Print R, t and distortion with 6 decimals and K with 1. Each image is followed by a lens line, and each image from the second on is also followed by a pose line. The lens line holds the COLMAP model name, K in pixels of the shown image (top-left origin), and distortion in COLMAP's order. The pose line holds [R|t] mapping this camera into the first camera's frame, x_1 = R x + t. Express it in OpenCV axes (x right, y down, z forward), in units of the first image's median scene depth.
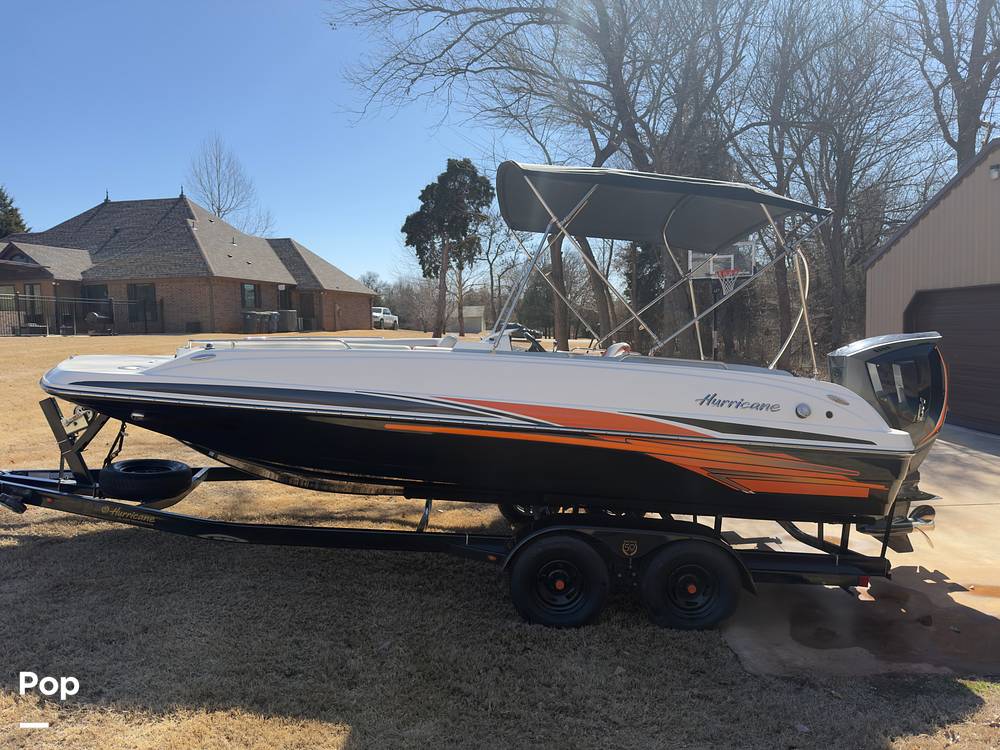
lens RADIAL K [[702.9, 0, 507.1], [0, 702.9, 380.2], [0, 0, 1]] dist [0.070483, -0.074515]
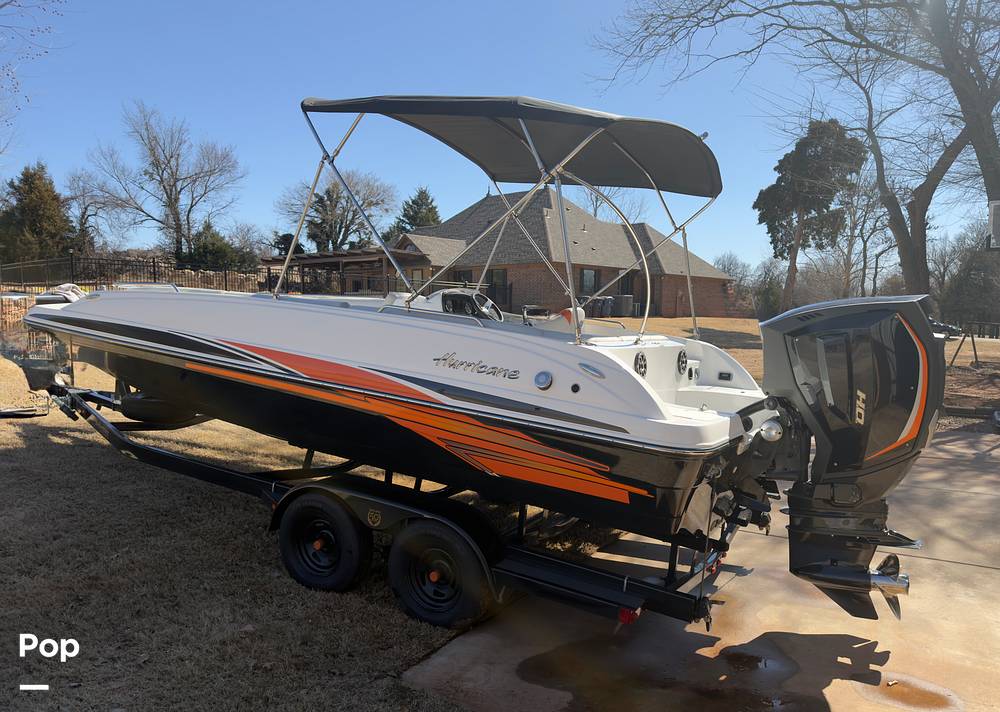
lens RADIAL K [[752.4, 0, 508.6], [0, 752.4, 364.0], [0, 0, 1]] dist [0.047020, -0.013611]
pose [[0.849131, 0.060857, -0.524664, 0.106535], [-0.069097, 0.997602, 0.003885, 0.003085], [0.523643, 0.032954, 0.851300, 0.033304]]
